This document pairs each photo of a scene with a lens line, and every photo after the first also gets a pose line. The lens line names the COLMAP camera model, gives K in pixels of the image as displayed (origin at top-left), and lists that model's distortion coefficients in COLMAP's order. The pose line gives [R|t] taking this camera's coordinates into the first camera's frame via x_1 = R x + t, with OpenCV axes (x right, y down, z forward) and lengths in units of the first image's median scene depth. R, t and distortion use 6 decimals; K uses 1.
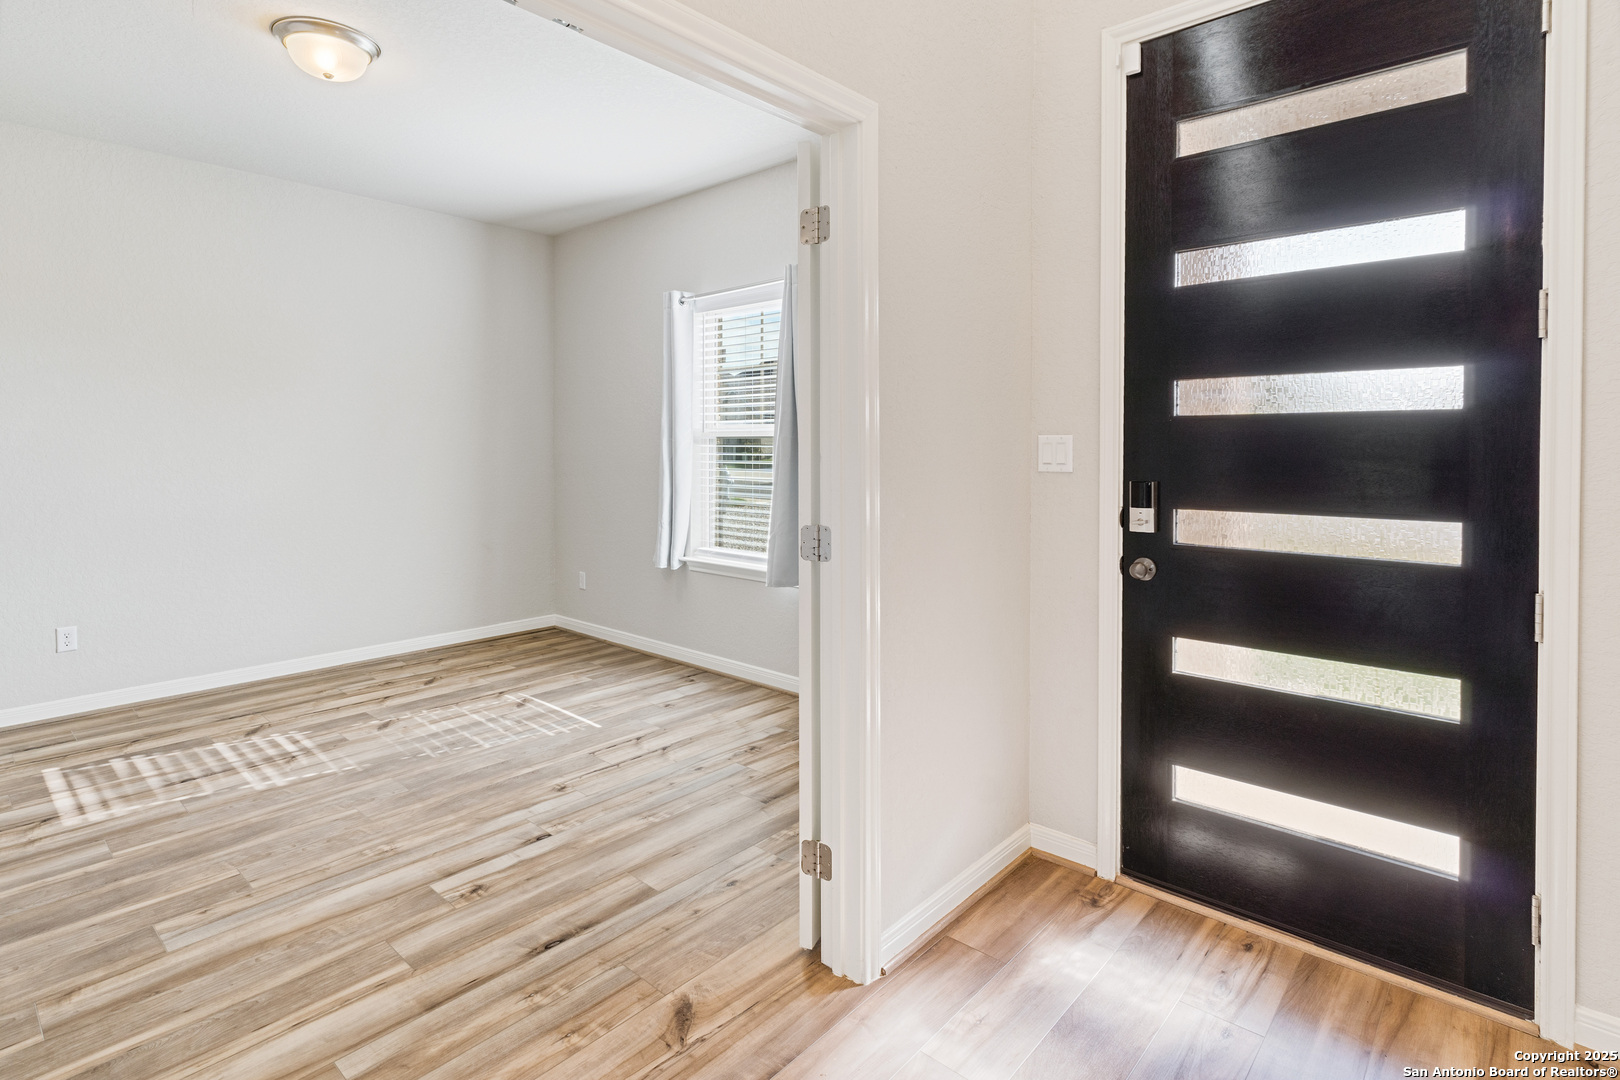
lens RADIAL K [[818.1, 0, 807.2], [0, 818.1, 459.3], [0, 0, 1]] dist [-0.004308, -0.000728]
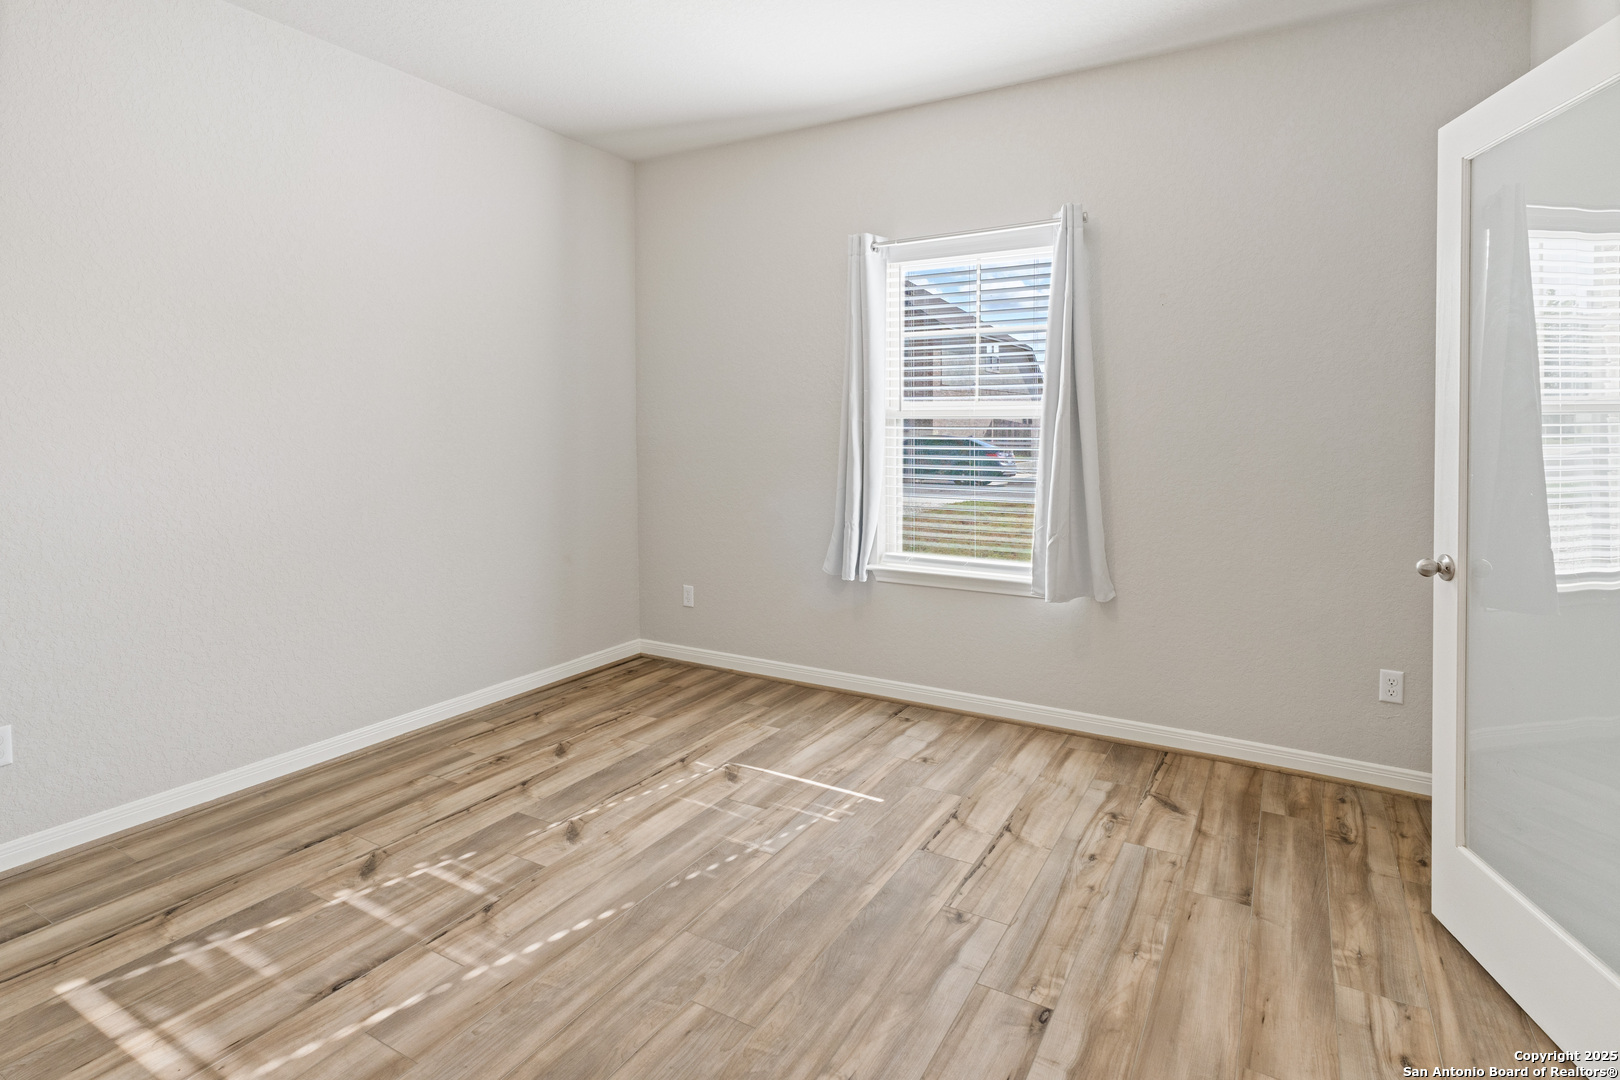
lens RADIAL K [[798.8, 0, 812.3], [0, 798.8, 454.3], [0, 0, 1]] dist [0.001122, -0.001307]
pose [[0.974966, -0.011319, 0.222067, -0.468984], [0.007675, 0.999821, 0.017268, -0.005584], [-0.222223, -0.015131, 0.974878, 0.300205]]
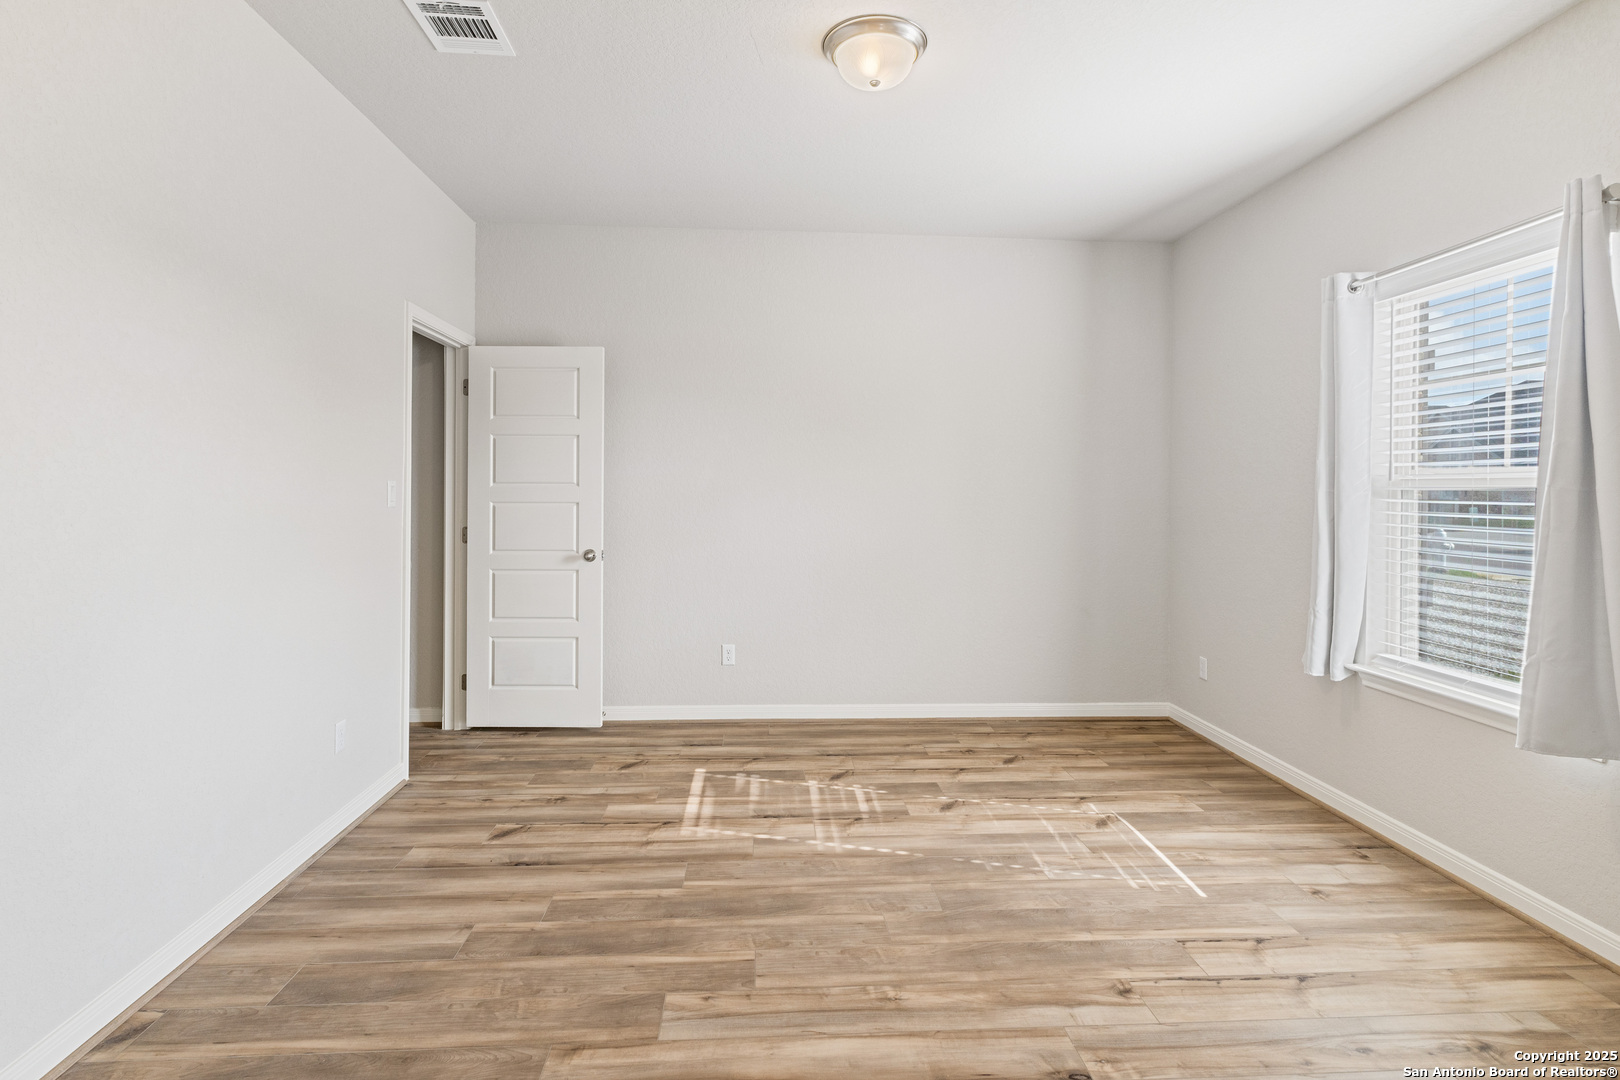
lens RADIAL K [[796.7, 0, 812.8], [0, 796.7, 487.2], [0, 0, 1]] dist [0.002694, -0.000472]
pose [[0.719039, 0.005355, -0.694949, -0.018046], [-0.022638, 0.999620, -0.015720, -0.007470], [0.694601, 0.027036, 0.718887, 0.259351]]
